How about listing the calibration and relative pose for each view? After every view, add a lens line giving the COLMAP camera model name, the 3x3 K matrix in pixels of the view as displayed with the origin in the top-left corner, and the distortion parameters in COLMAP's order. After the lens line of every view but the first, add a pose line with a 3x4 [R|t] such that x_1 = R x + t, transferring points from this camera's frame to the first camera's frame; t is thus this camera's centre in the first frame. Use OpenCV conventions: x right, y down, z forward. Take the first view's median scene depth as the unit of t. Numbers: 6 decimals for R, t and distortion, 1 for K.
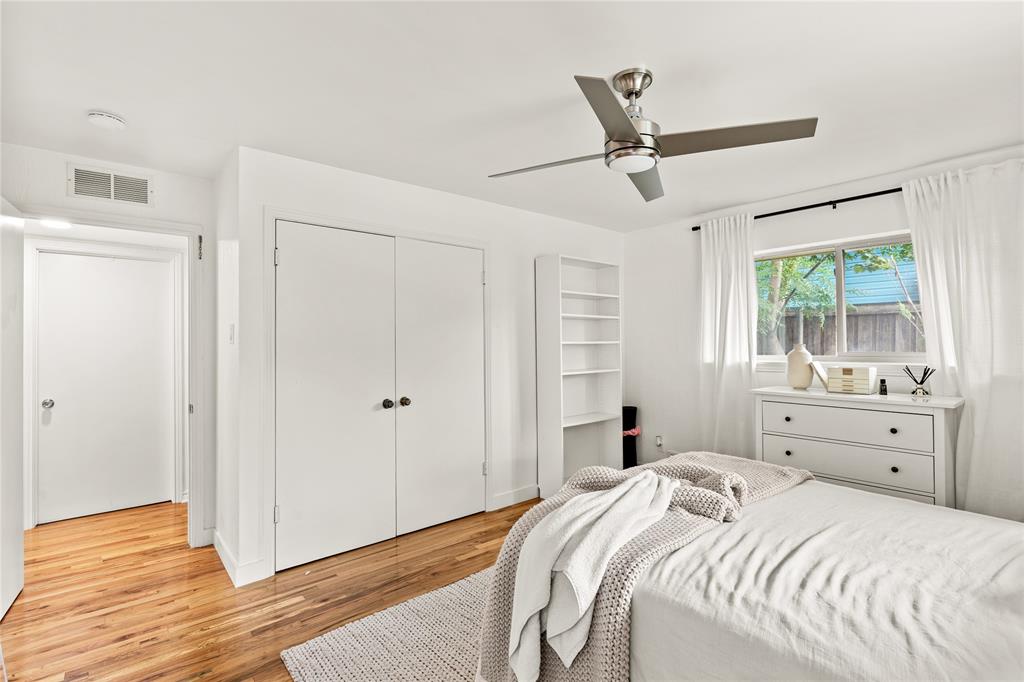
lens RADIAL K [[473.1, 0, 519.4], [0, 473.1, 342.0], [0, 0, 1]] dist [-0.002718, -0.000272]
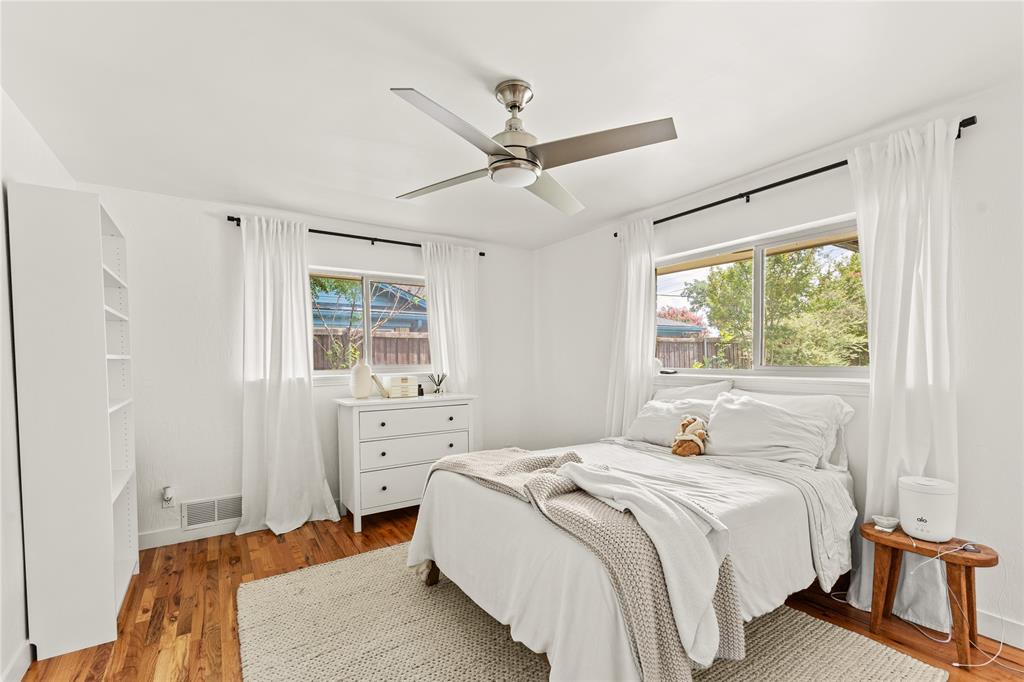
lens RADIAL K [[454.8, 0, 513.8], [0, 454.8, 373.6], [0, 0, 1]] dist [0.000092, -0.000026]
pose [[0.126104, -0.032418, 0.991487, -0.448687], [0.004319, 0.999474, 0.032130, 0.006828], [-0.992008, 0.000231, 0.126178, 0.521486]]
